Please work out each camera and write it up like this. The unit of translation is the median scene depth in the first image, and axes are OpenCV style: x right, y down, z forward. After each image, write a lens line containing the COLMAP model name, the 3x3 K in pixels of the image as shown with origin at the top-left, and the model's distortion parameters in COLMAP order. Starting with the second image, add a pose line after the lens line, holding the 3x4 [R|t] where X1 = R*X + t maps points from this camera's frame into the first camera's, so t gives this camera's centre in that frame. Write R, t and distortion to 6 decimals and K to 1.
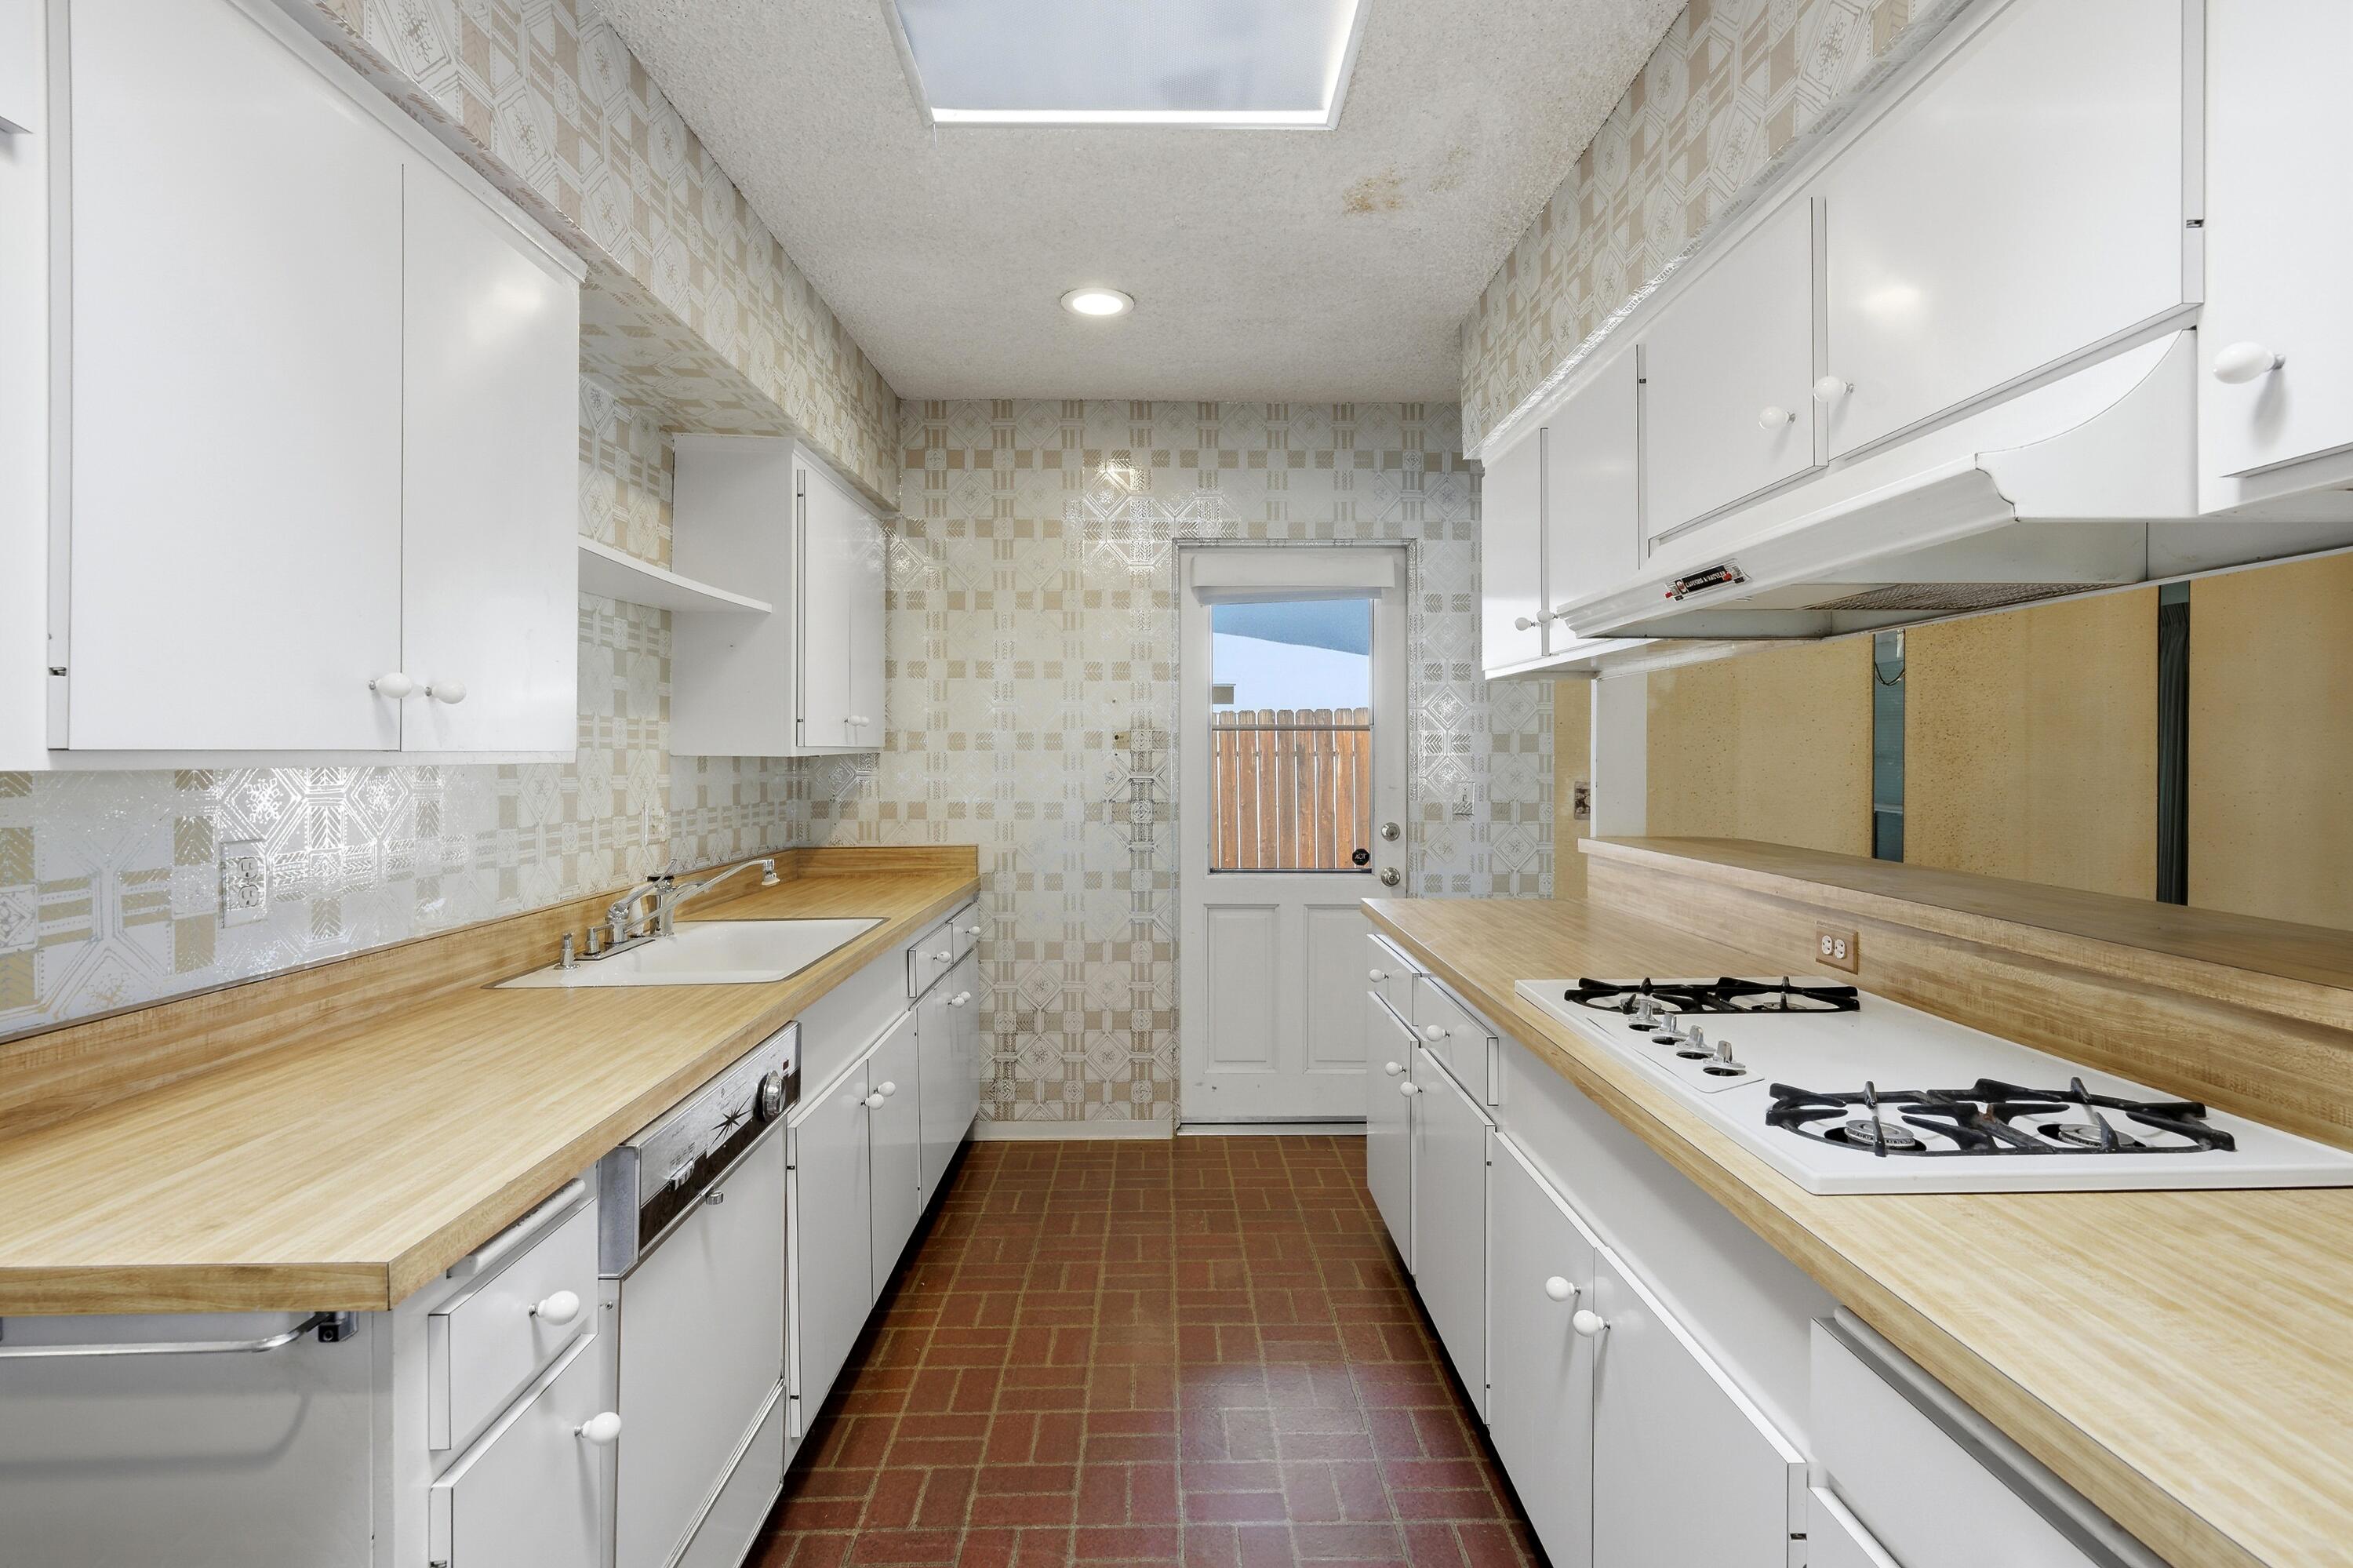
lens RADIAL K [[1162.4, 0, 1181.6], [0, 1162.4, 753.7], [0, 0, 1]] dist [0.002232, 0.000884]
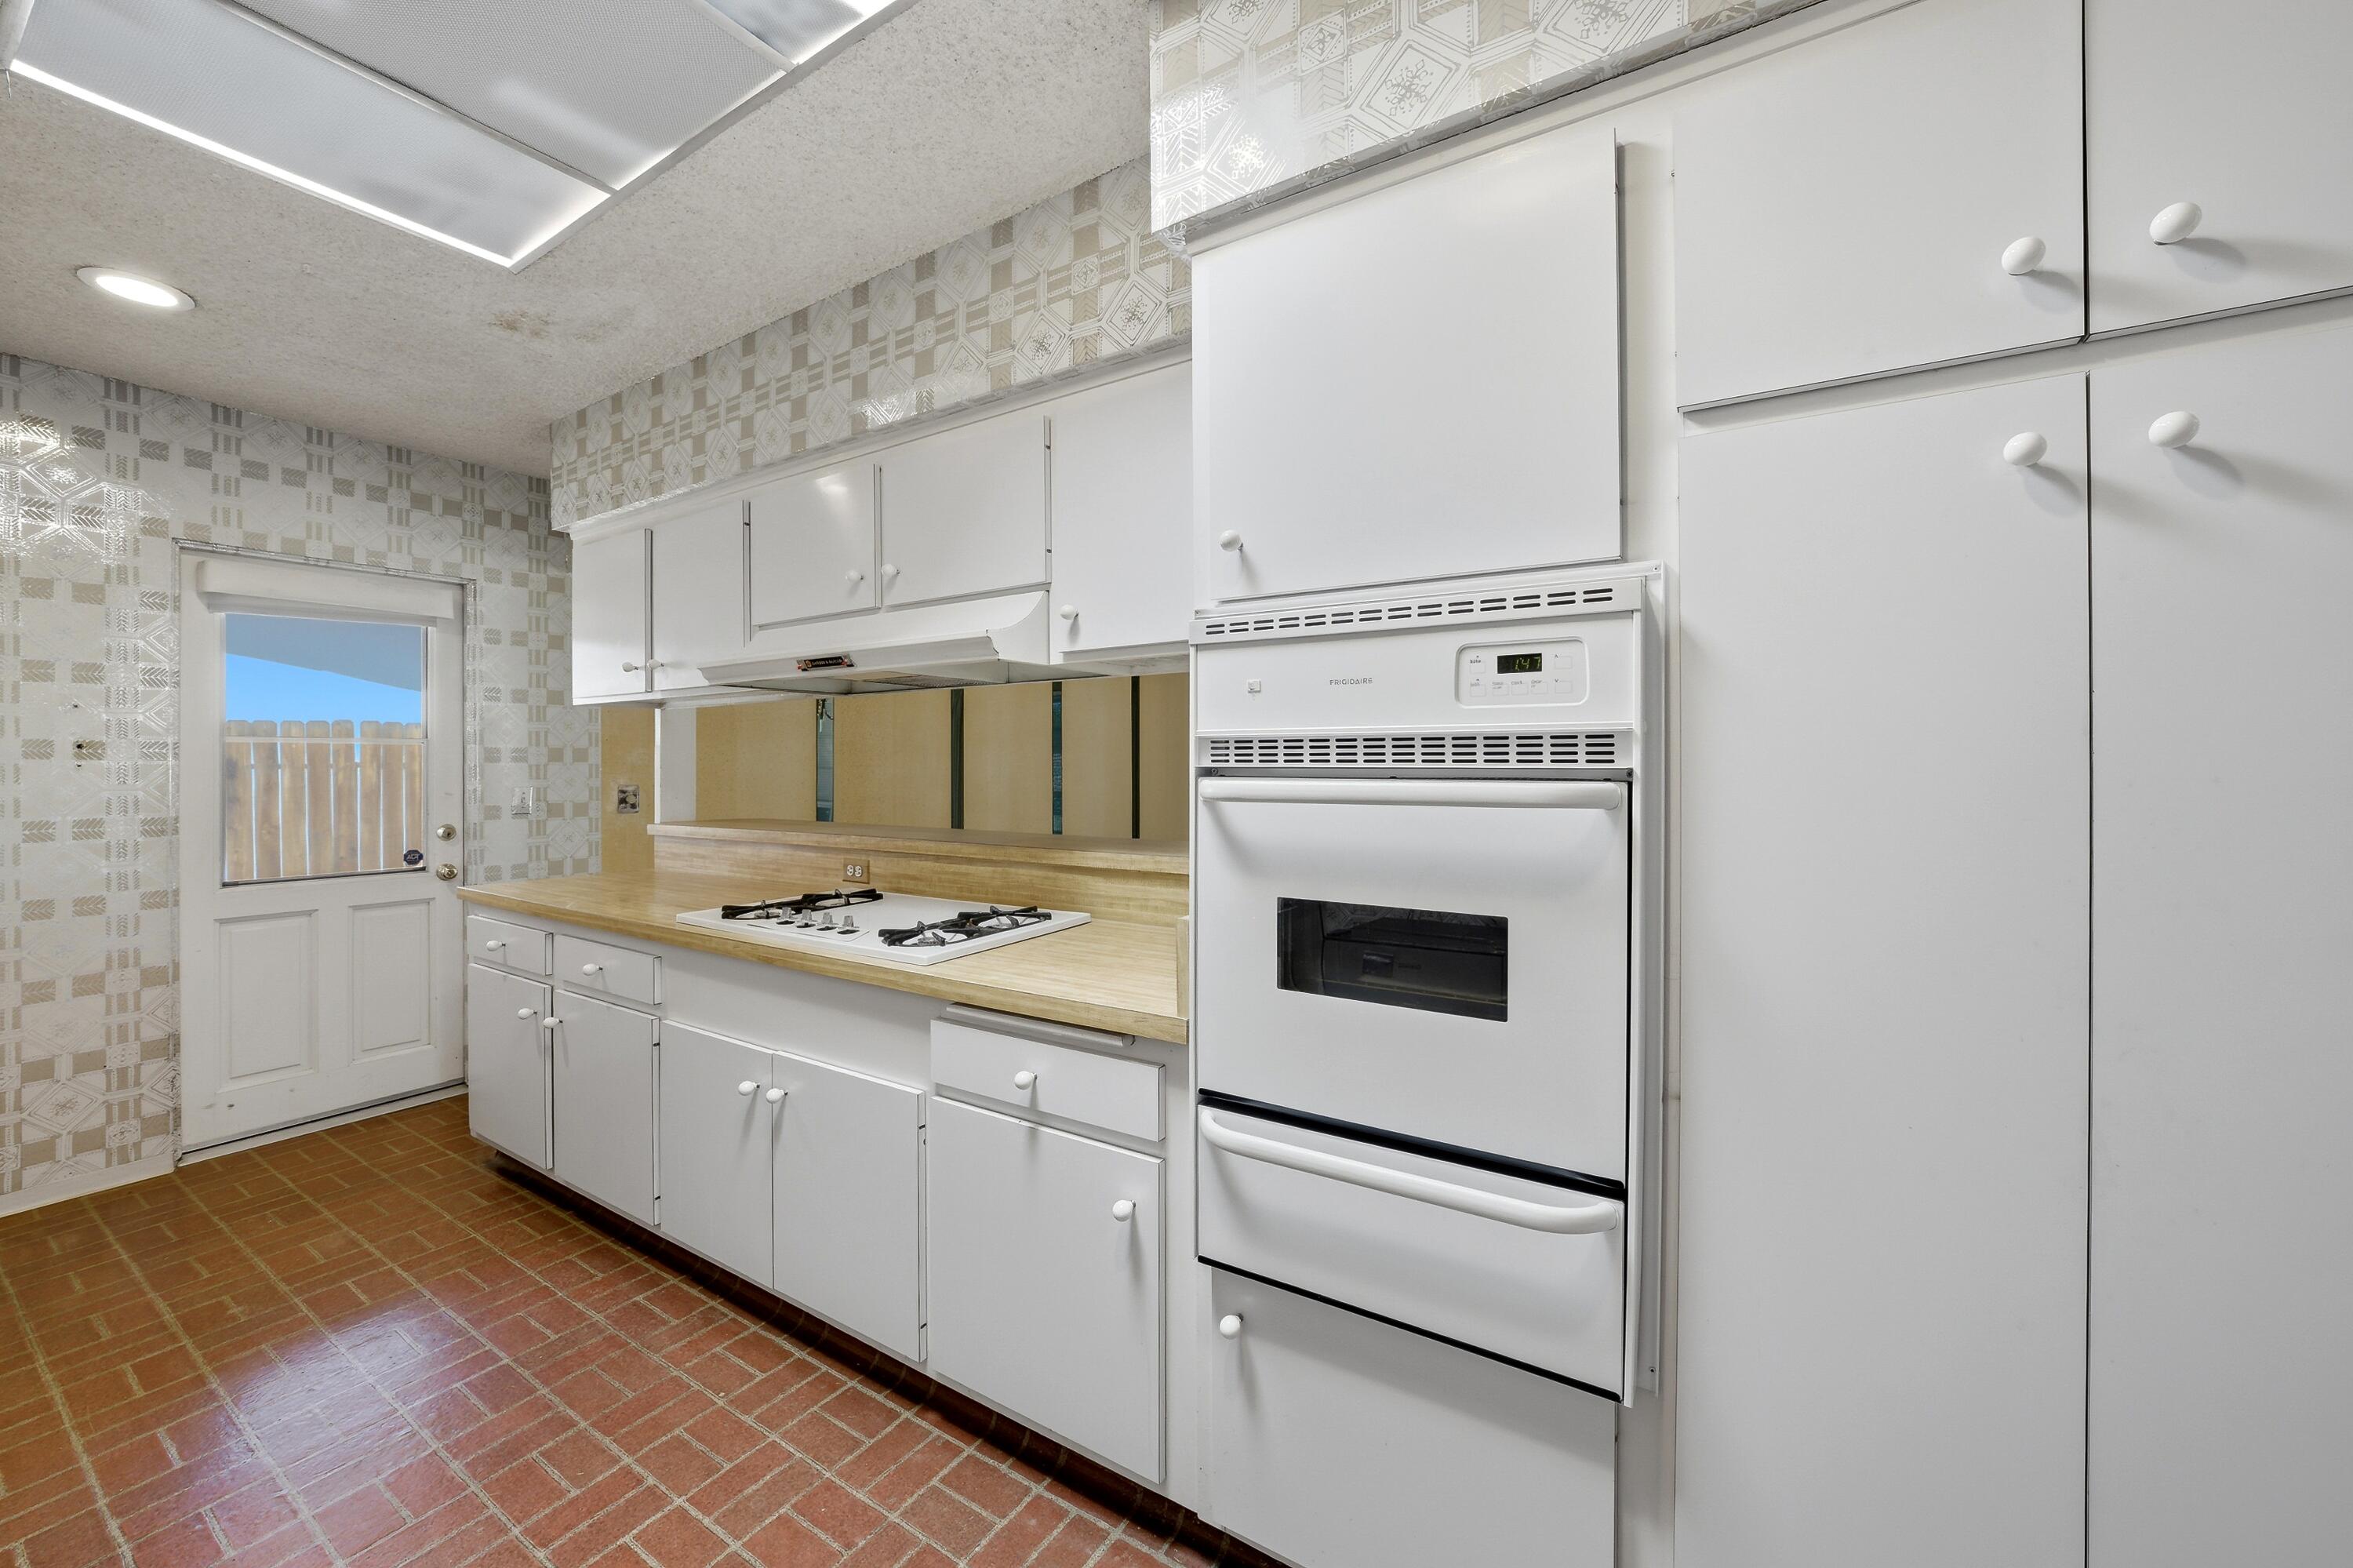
lens RADIAL K [[889.6, 0, 1176.3], [0, 889.6, 765.0], [0, 0, 1]] dist [-0.000216, 0.000028]
pose [[0.549188, -0.004914, 0.835684, -0.197878], [0.005455, 0.999982, 0.002295, 0.003596], [-0.835681, 0.003299, 0.549206, -0.098228]]
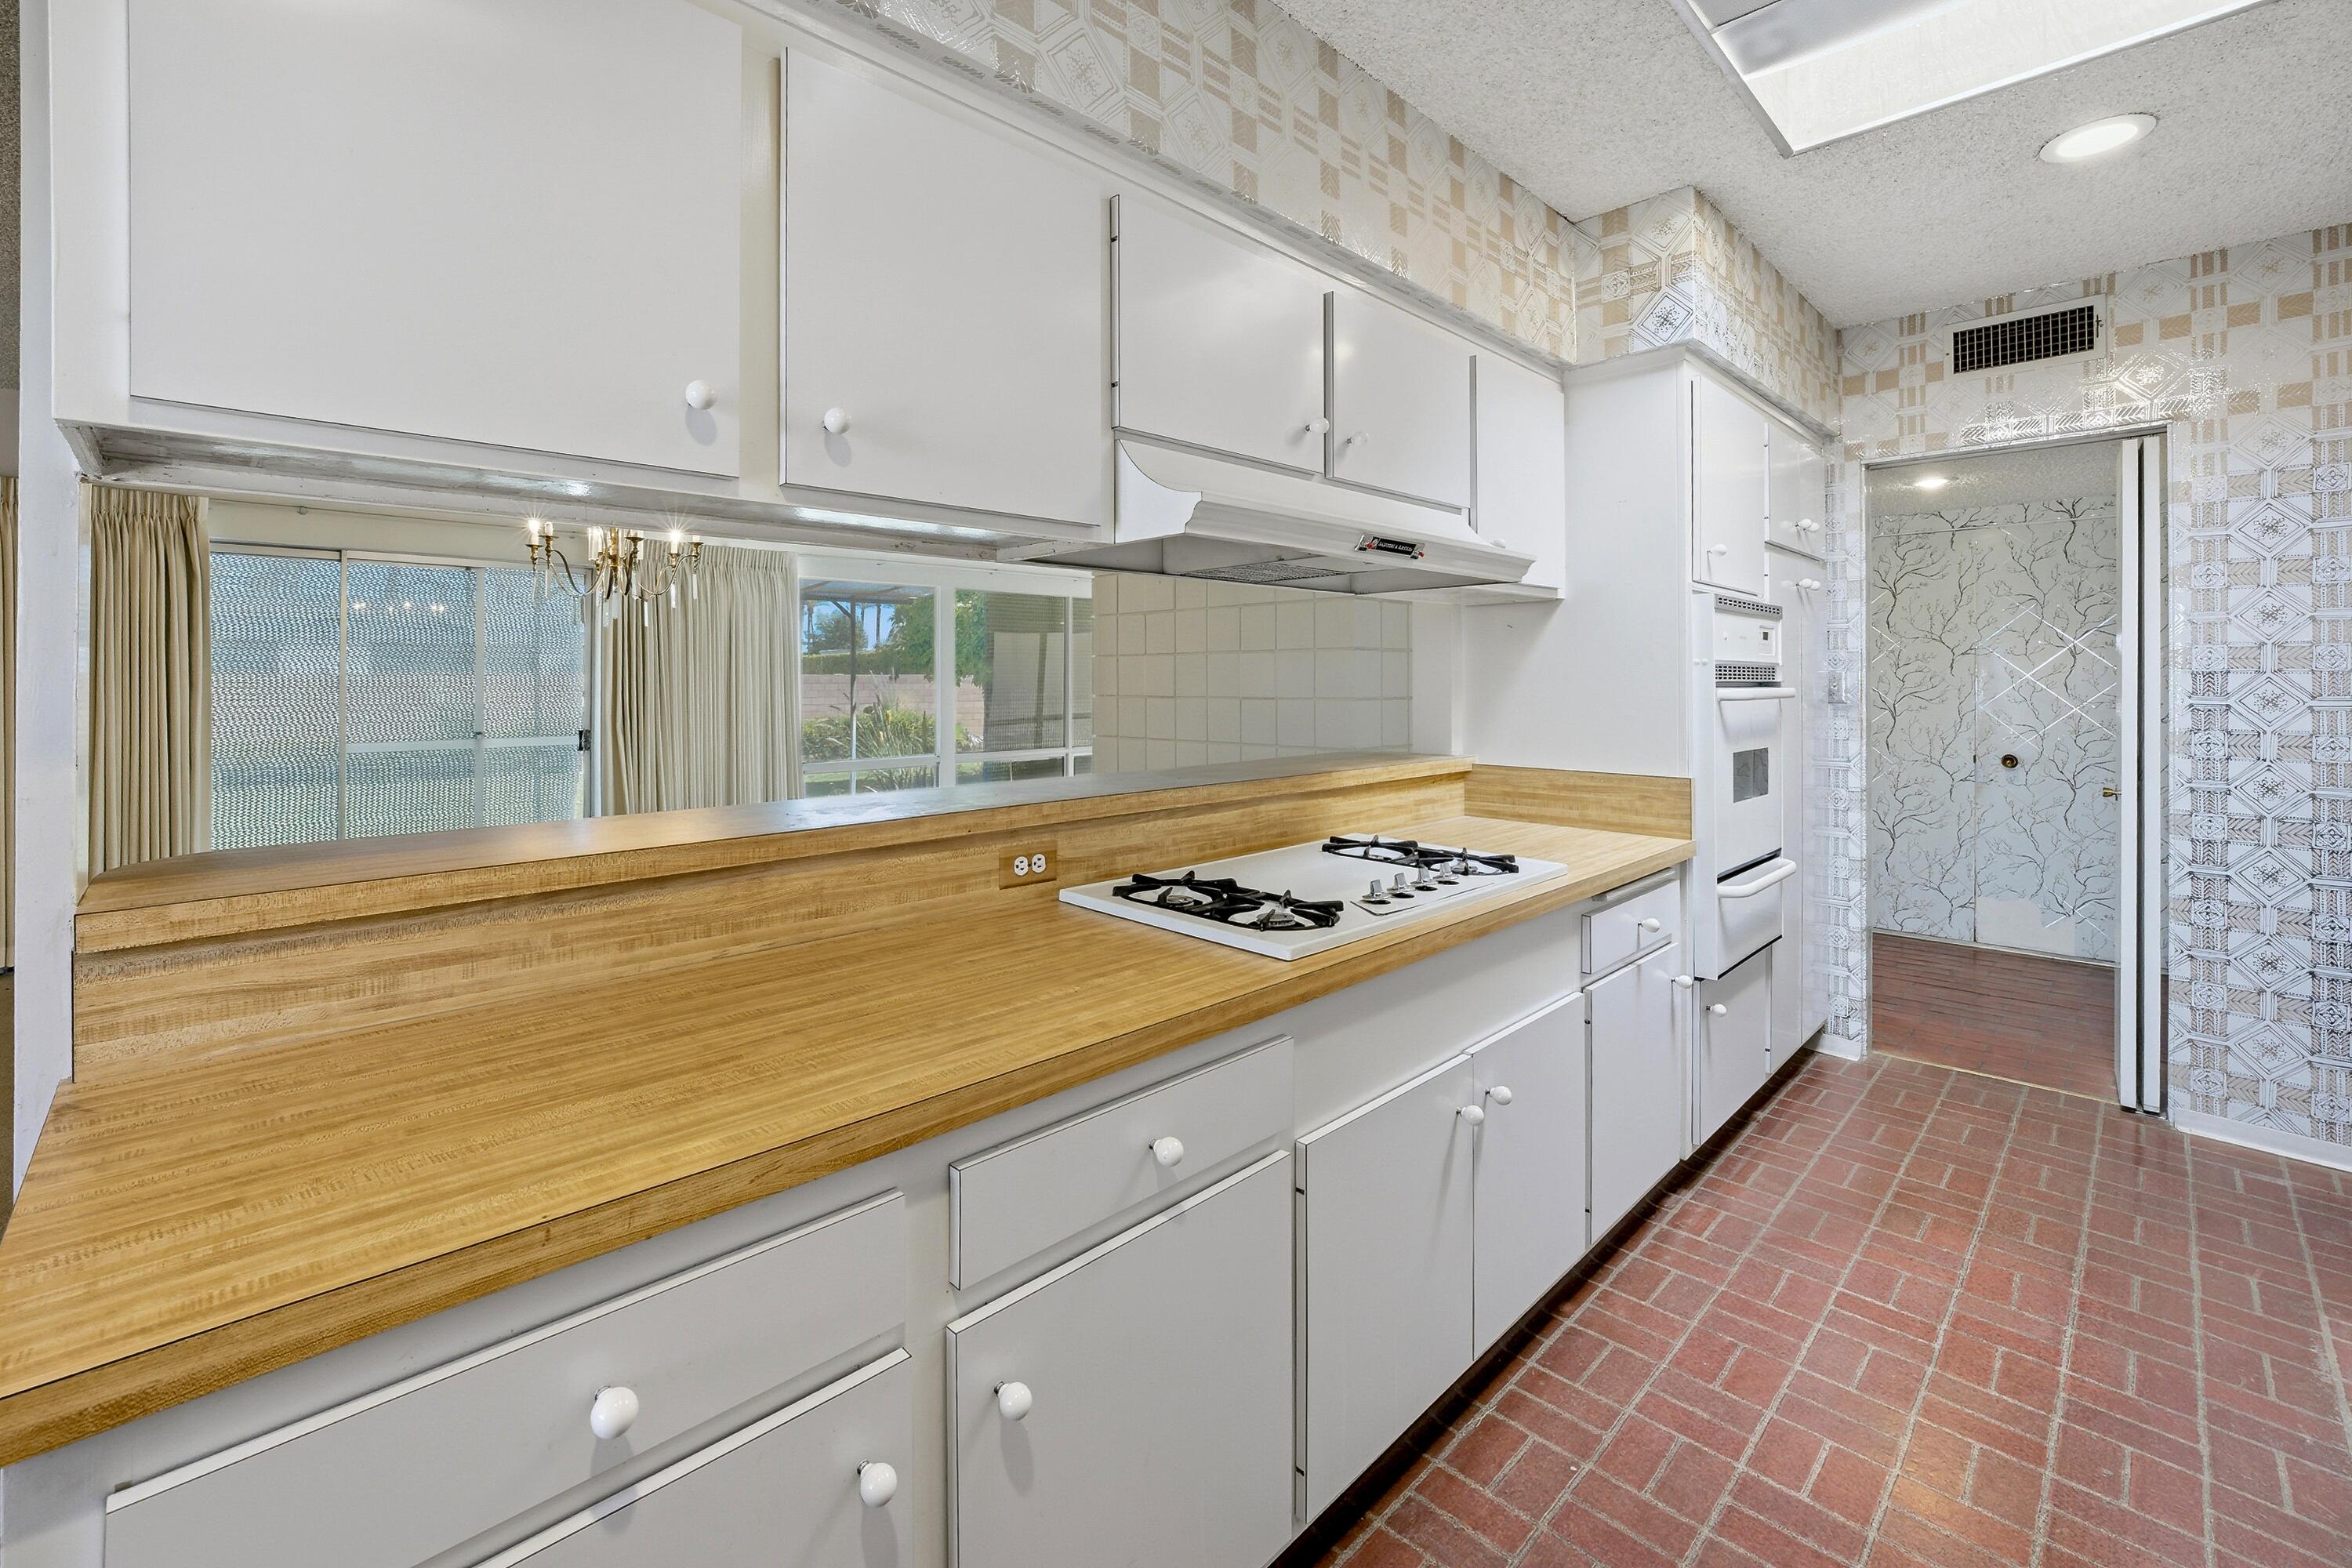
lens RADIAL K [[988.5, 0, 1175.1], [0, 988.5, 682.9], [0, 0, 1]] dist [-0.000968, -0.000281]
pose [[-0.689348, 0.004248, 0.724418, -0.105909], [0.006047, 0.999982, -0.000109, 0.004562], [-0.724405, 0.004306, -0.689361, 1.002201]]
